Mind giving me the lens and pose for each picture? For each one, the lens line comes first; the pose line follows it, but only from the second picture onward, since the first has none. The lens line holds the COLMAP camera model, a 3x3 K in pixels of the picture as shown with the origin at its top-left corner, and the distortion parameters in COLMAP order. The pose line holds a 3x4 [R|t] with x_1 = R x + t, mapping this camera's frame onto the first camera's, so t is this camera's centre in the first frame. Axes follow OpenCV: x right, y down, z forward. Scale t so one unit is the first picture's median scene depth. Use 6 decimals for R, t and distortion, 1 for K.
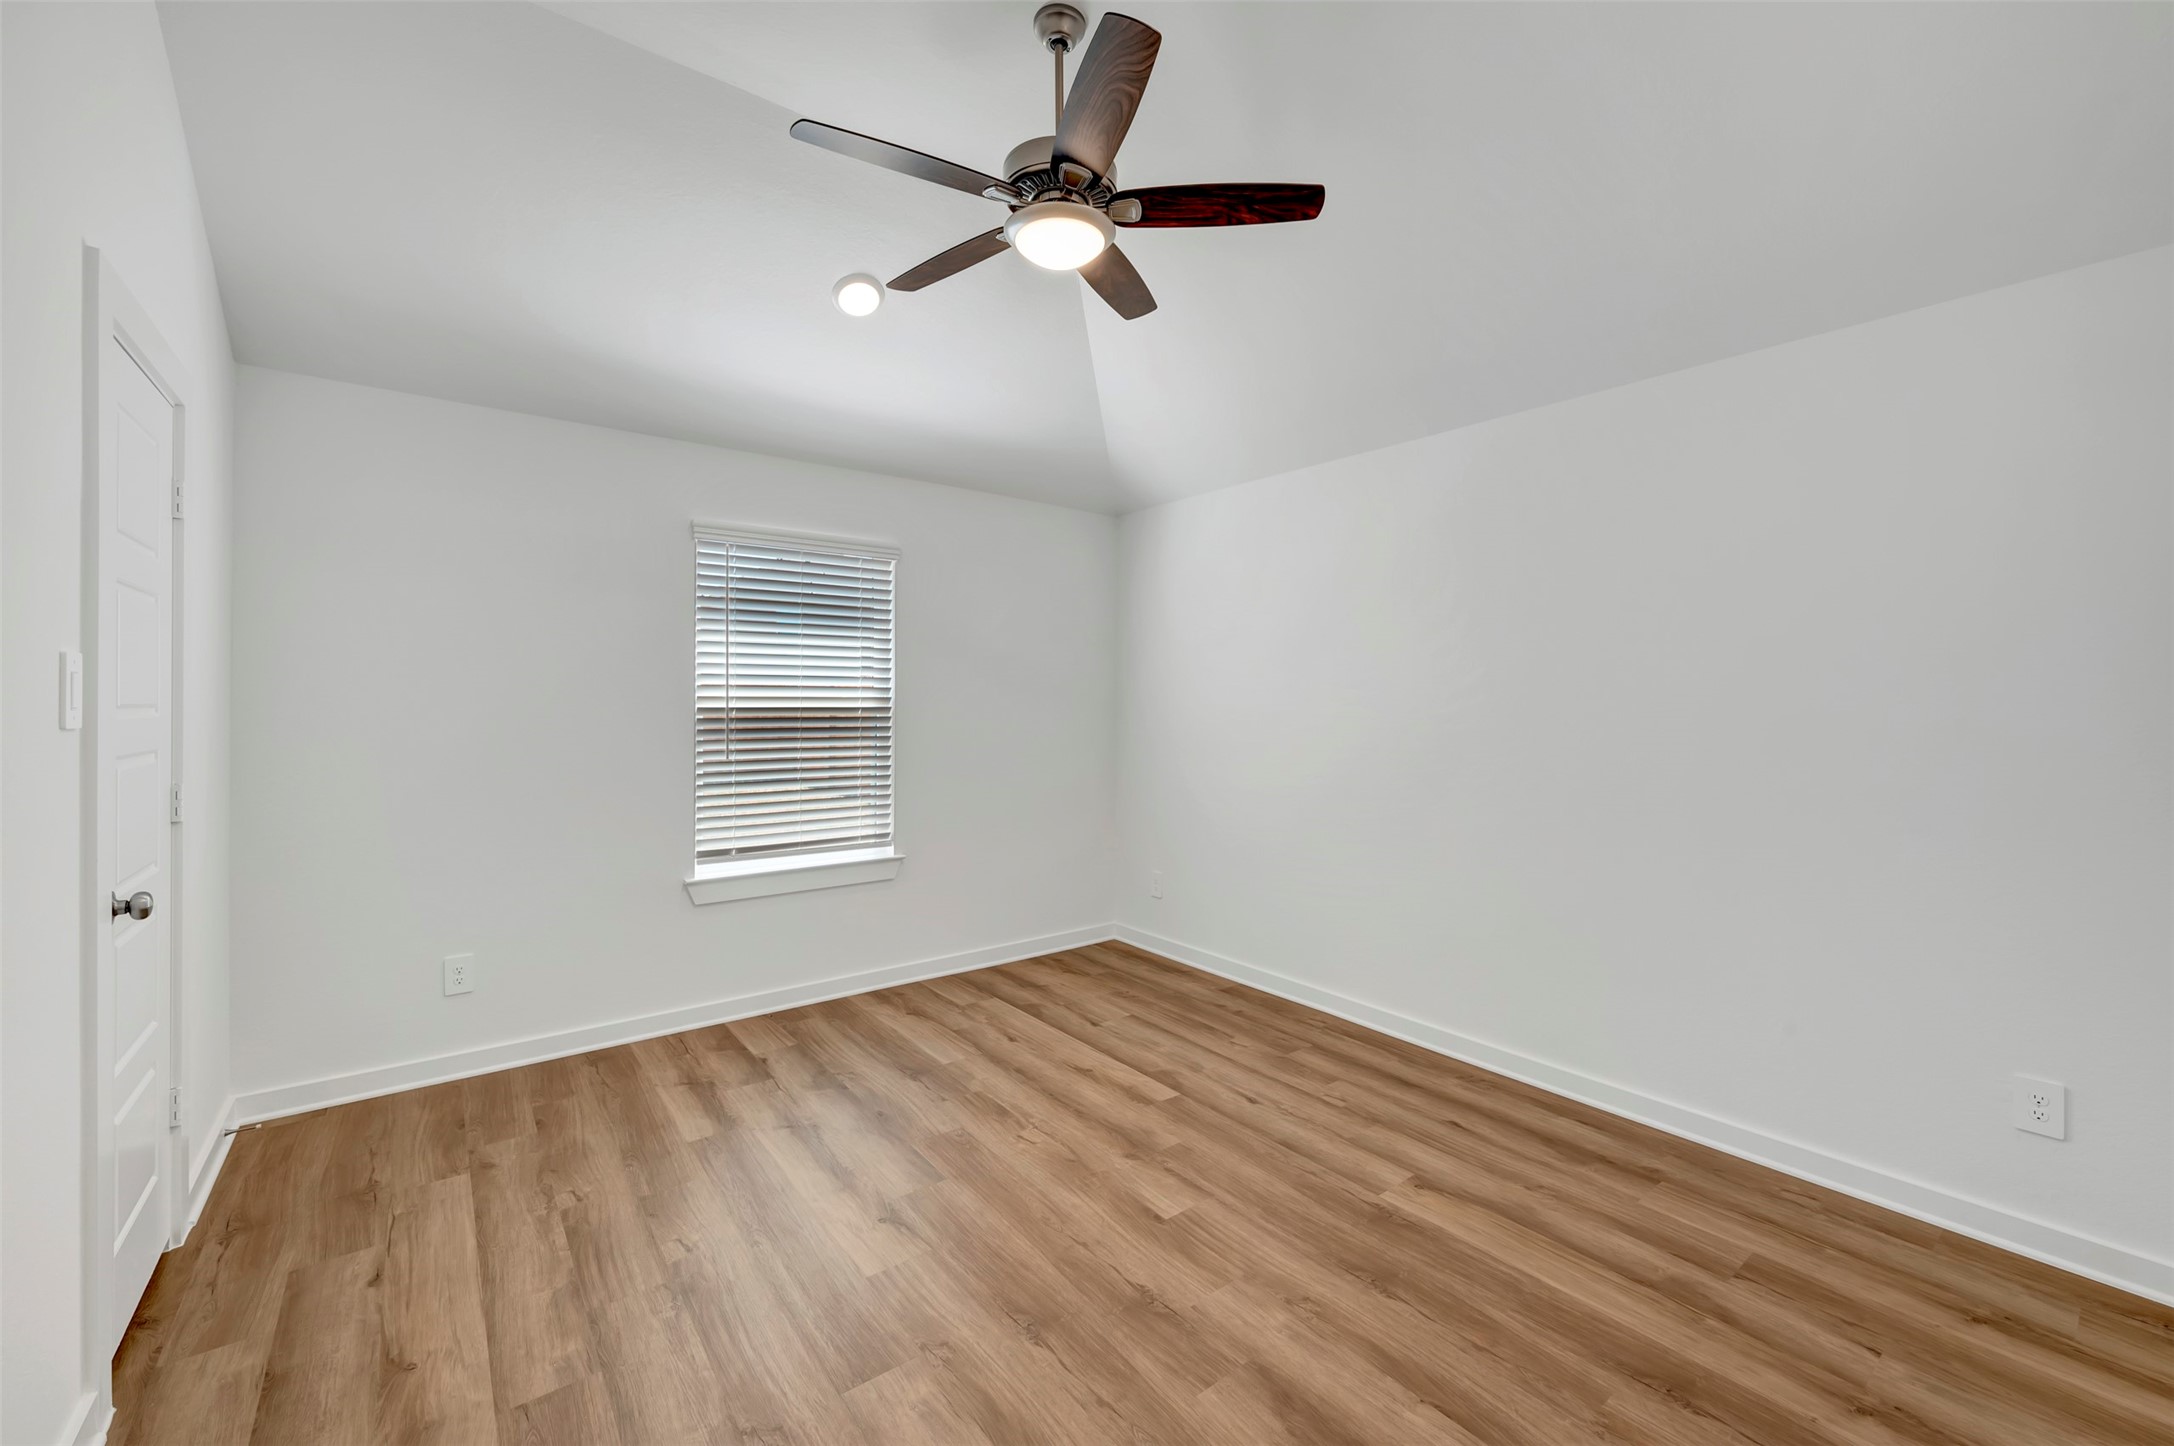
lens RADIAL K [[857.0, 0, 1088.2], [0, 857.0, 704.8], [0, 0, 1]] dist [-0.000532, -0.000344]
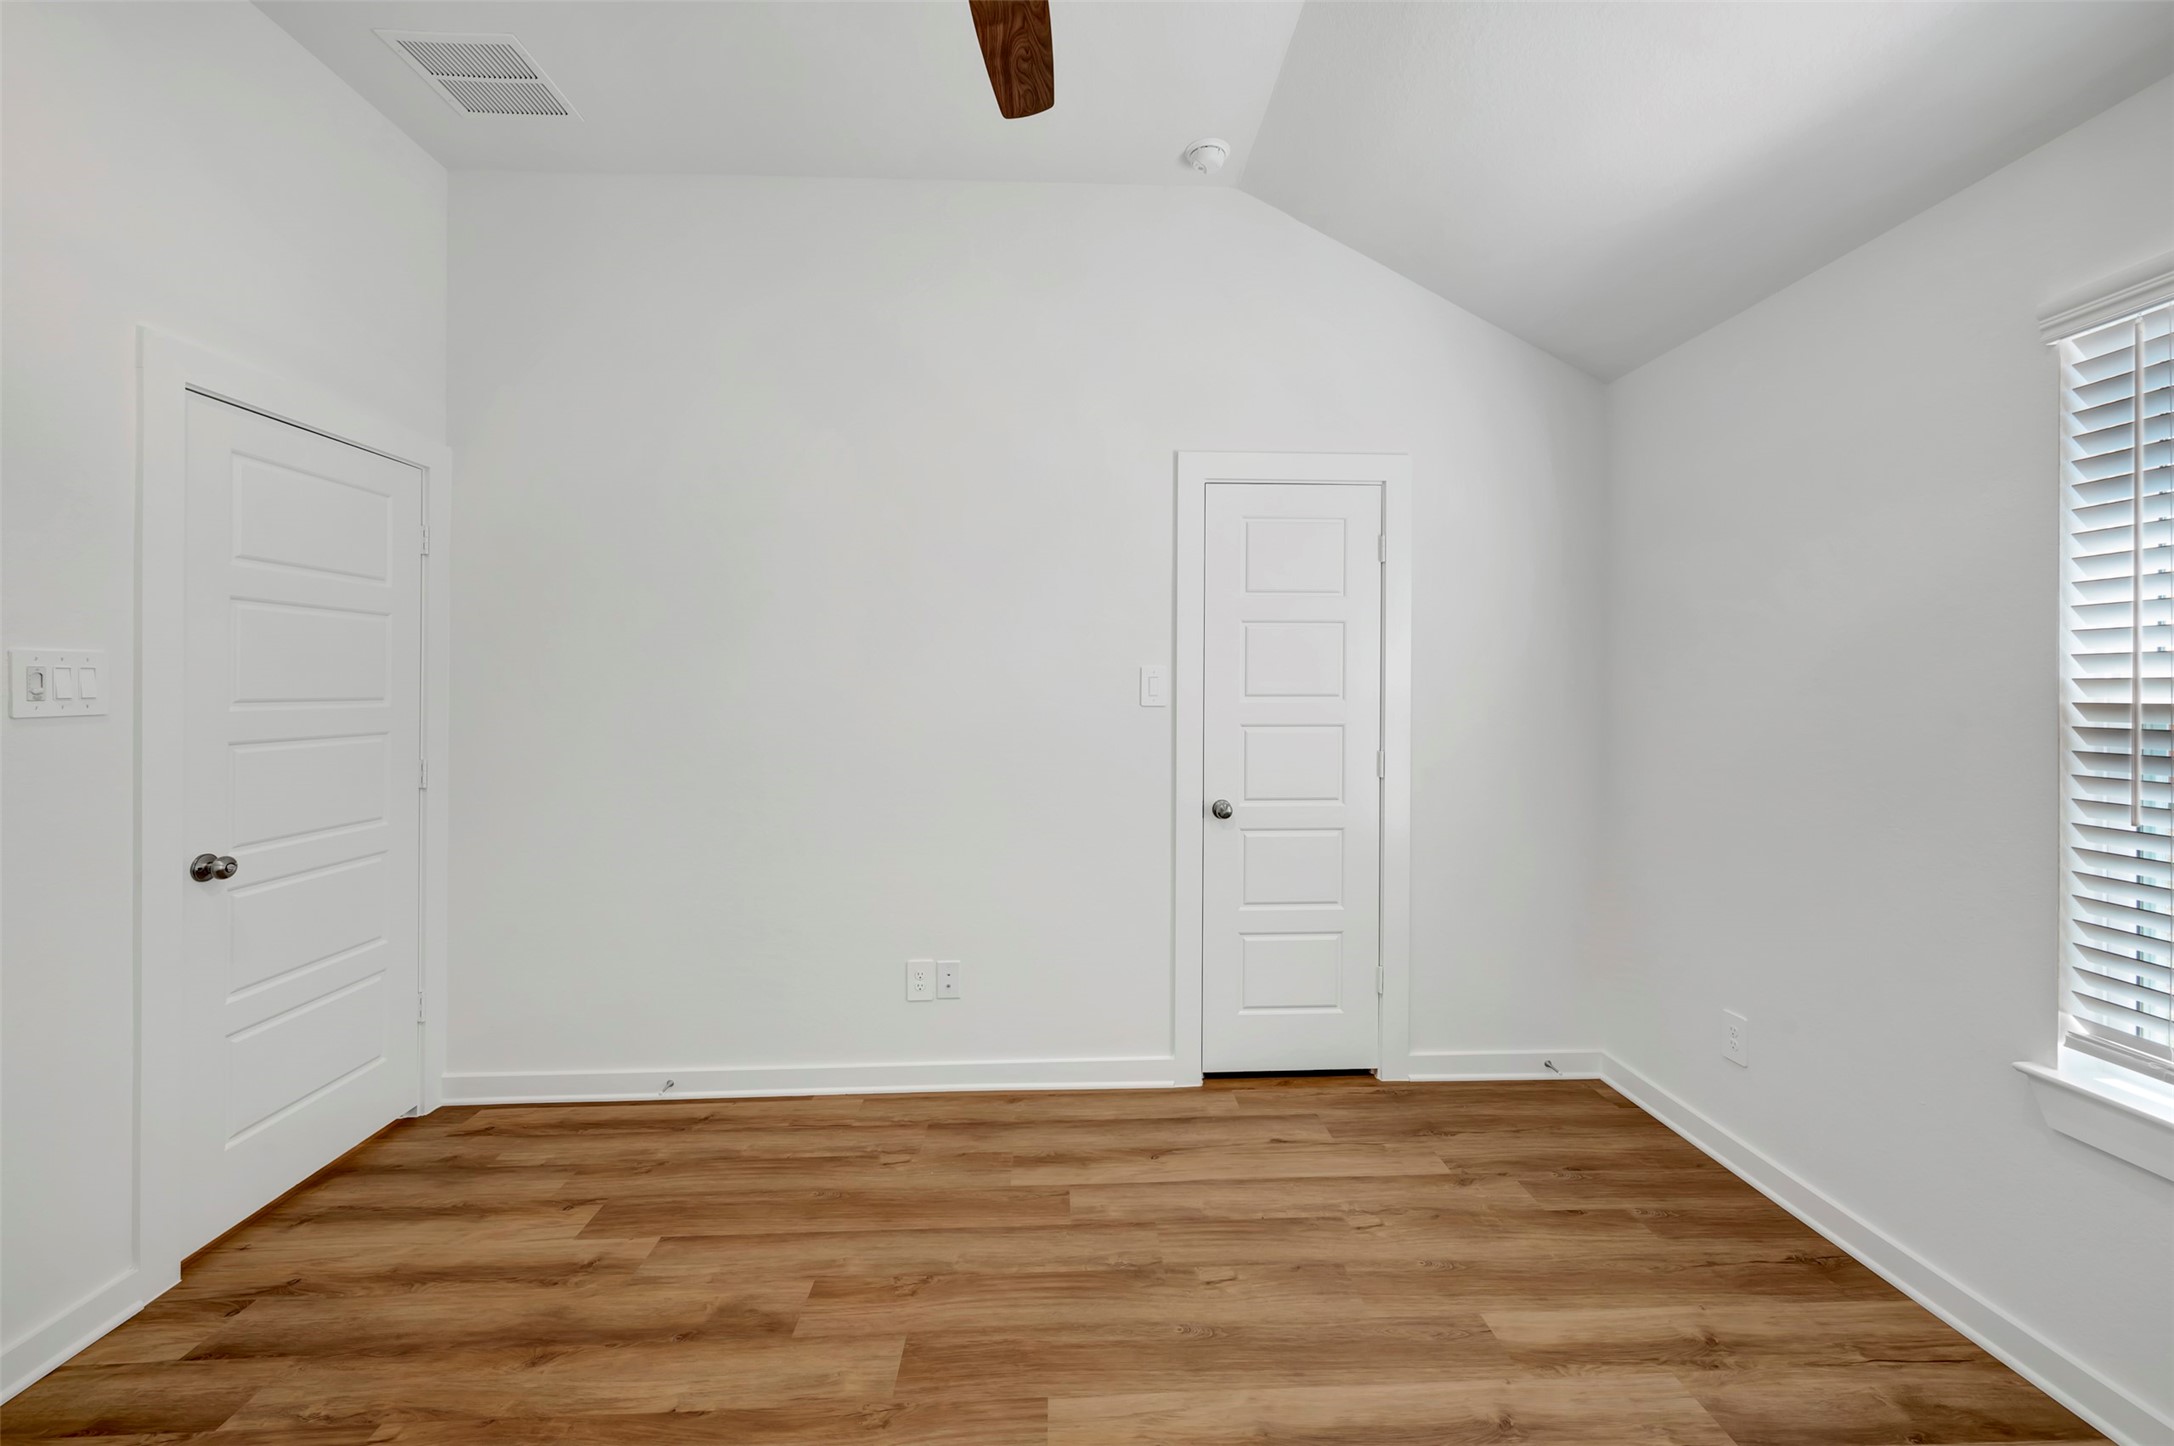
lens RADIAL K [[857.0, 0, 1084.9], [0, 857.0, 707.2], [0, 0, 1]] dist [-0.000532, -0.000344]
pose [[-0.573123, 0.009196, -0.819418, 0.325691], [0.001008, 0.999944, 0.010517, 0.007802], [0.819469, 0.005202, -0.573100, 1.285779]]
